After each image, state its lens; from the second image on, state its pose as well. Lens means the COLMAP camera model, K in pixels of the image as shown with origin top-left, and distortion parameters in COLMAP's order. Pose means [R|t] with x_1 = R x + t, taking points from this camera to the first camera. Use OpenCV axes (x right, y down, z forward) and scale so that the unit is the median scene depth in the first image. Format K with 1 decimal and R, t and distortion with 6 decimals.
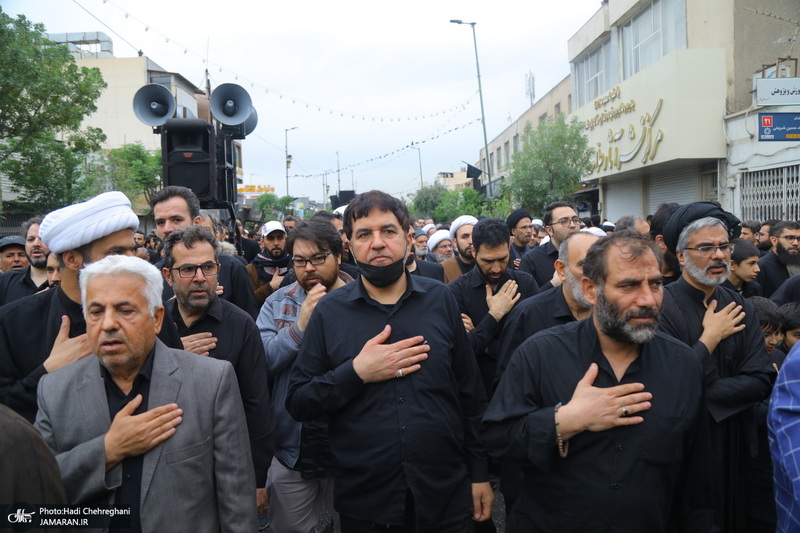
lens RADIAL K [[574.9, 0, 400.0], [0, 574.9, 266.5], [0, 0, 1]] dist [-0.106981, 0.092084]
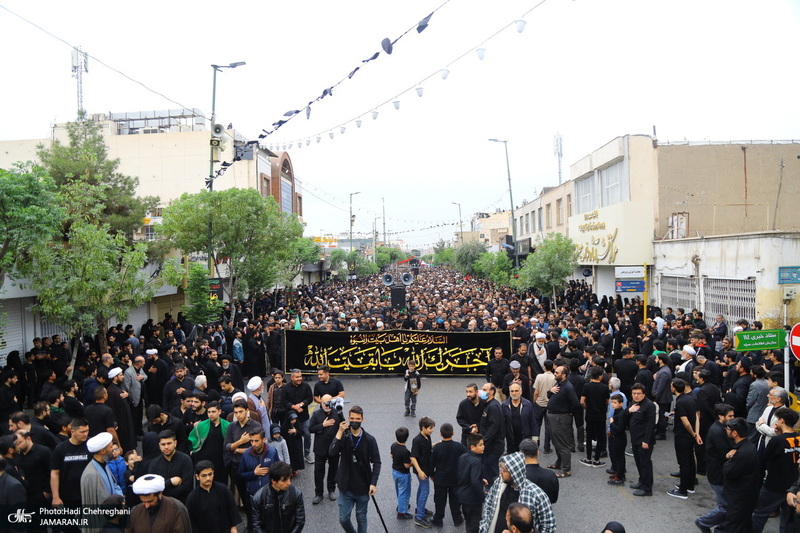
lens RADIAL K [[574.9, 0, 400.0], [0, 574.9, 266.5], [0, 0, 1]] dist [-0.106981, 0.092084]
pose [[0.998155, 0.012407, -0.059436, -0.024683], [-0.015489, 0.998543, -0.051686, -0.028836], [0.058708, 0.052511, 0.996893, -0.234313]]
